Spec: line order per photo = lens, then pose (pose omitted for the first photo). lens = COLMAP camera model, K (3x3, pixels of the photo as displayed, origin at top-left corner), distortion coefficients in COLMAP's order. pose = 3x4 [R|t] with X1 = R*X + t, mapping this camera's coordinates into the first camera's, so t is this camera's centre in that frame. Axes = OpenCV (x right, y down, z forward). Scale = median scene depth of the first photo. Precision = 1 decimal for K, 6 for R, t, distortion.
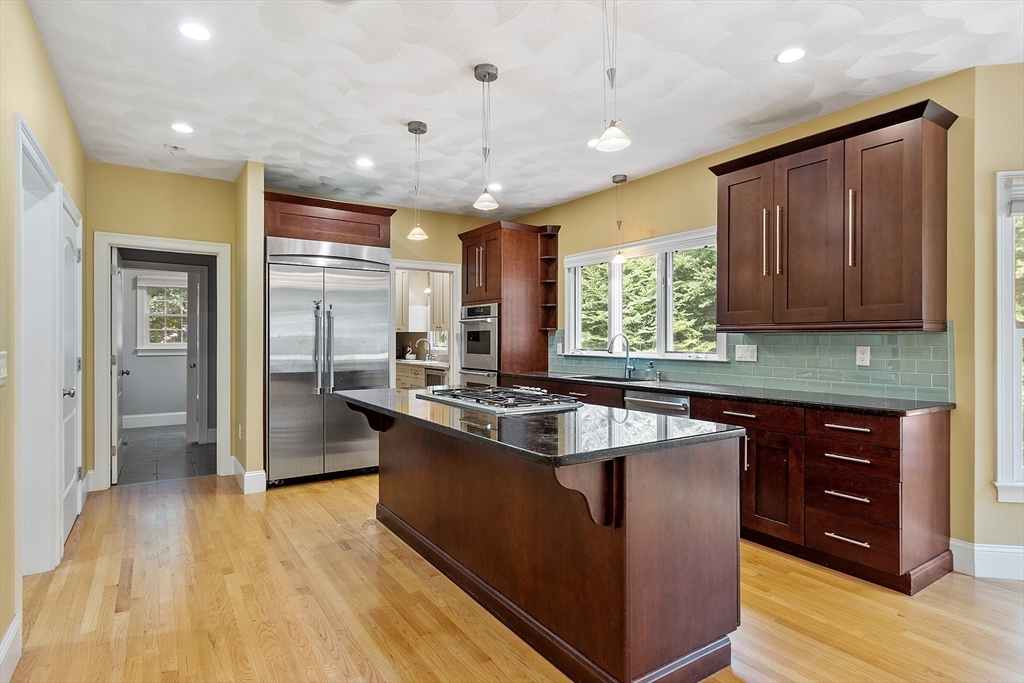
lens RADIAL K [[530.5, 0, 505.8], [0, 530.5, 335.4], [0, 0, 1]] dist [-0.000858, -0.000858]
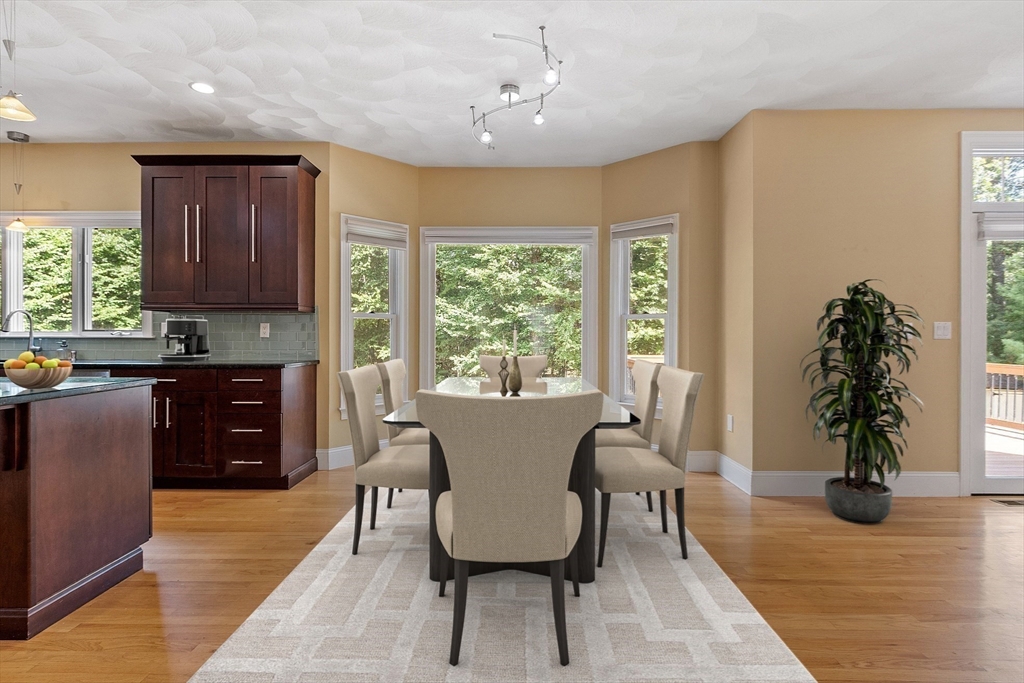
lens RADIAL K [[515.5, 0, 511.4], [0, 515.5, 338.9], [0, 0, 1]] dist [0.005712, -0.002598]
pose [[0.561220, -0.005956, 0.827645, -0.062748], [-0.007958, 0.999889, 0.012592, 0.041713], [-0.827628, -0.013653, 0.561110, -0.268883]]
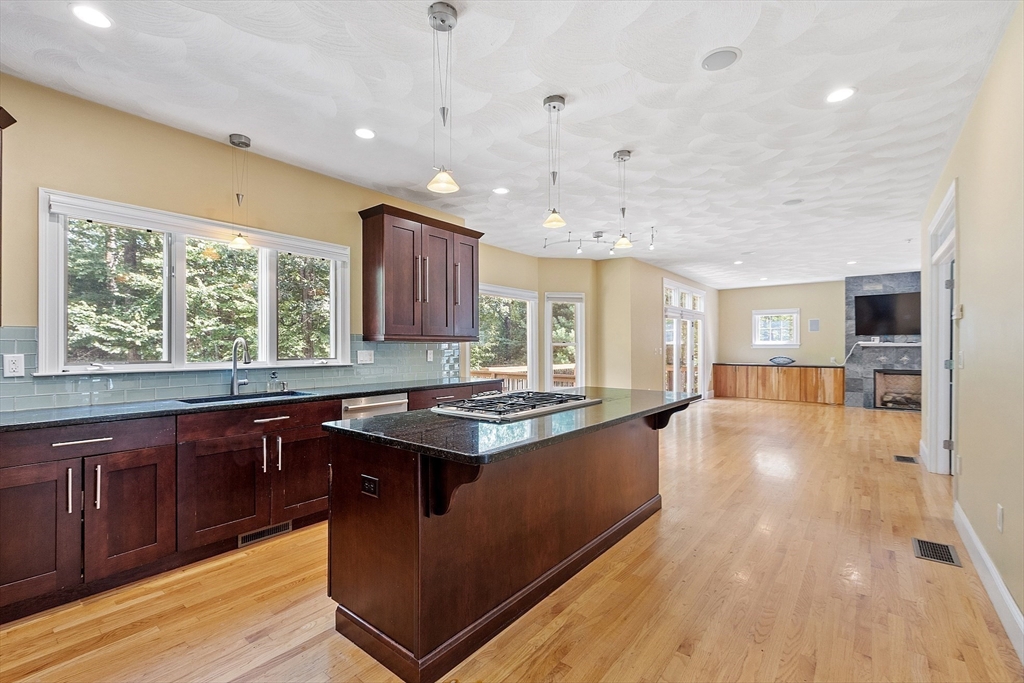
lens RADIAL K [[446.5, 0, 514.1], [0, 446.5, 340.2], [0, 0, 1]] dist [-0.001388, 0.000399]
pose [[-0.311232, 0.012901, 0.950247, -0.821586], [-0.007025, 0.999849, -0.015876, 0.010112], [-0.950308, -0.011617, -0.311094, 1.255769]]
